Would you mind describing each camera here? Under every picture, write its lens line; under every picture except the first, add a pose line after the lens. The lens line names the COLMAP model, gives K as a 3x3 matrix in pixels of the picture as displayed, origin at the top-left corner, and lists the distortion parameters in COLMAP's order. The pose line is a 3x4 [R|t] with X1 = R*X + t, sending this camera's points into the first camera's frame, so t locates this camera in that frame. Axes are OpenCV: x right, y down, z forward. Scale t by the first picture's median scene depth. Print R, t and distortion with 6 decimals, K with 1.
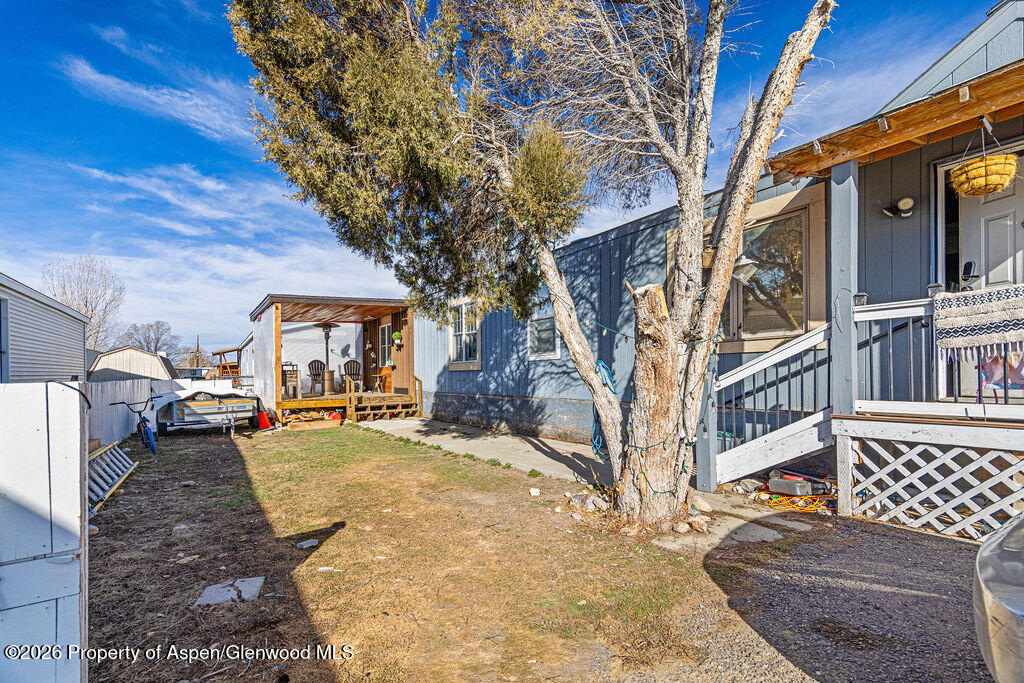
lens RADIAL K [[426.7, 0, 522.5], [0, 426.7, 366.6], [0, 0, 1]] dist [0.001103, 0.000020]
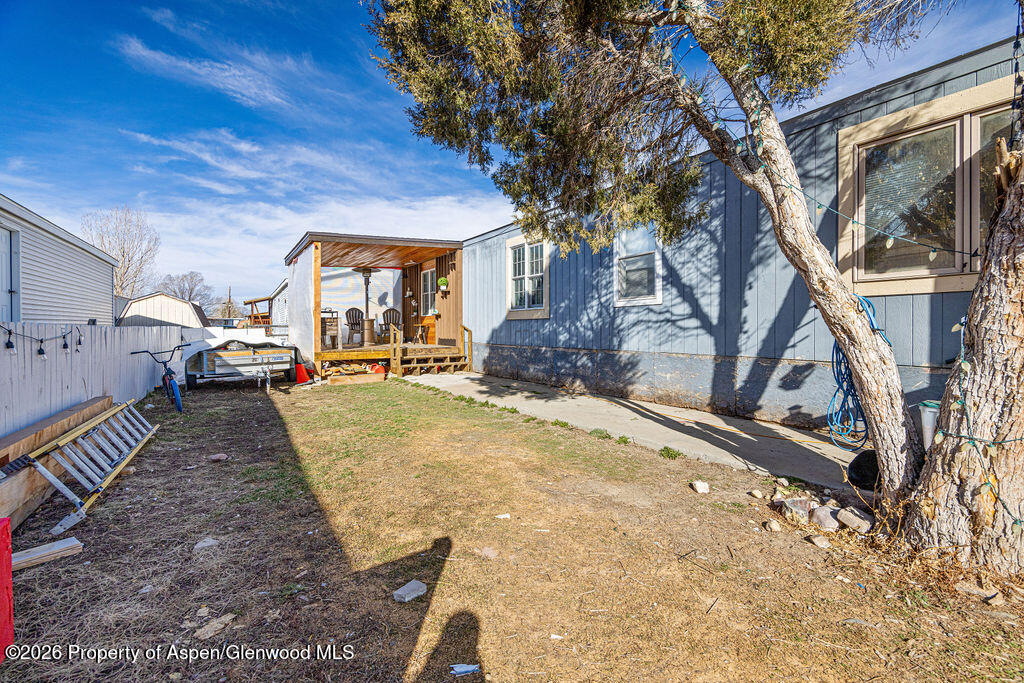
lens RADIAL K [[426.7, 0, 520.7], [0, 426.7, 319.5], [0, 0, 1]] dist [0.001103, 0.000020]
pose [[0.998696, 0.008754, -0.050304, -0.151249], [-0.008897, 0.999957, -0.002608, 0.017676], [0.050279, 0.003052, 0.998731, 0.193051]]
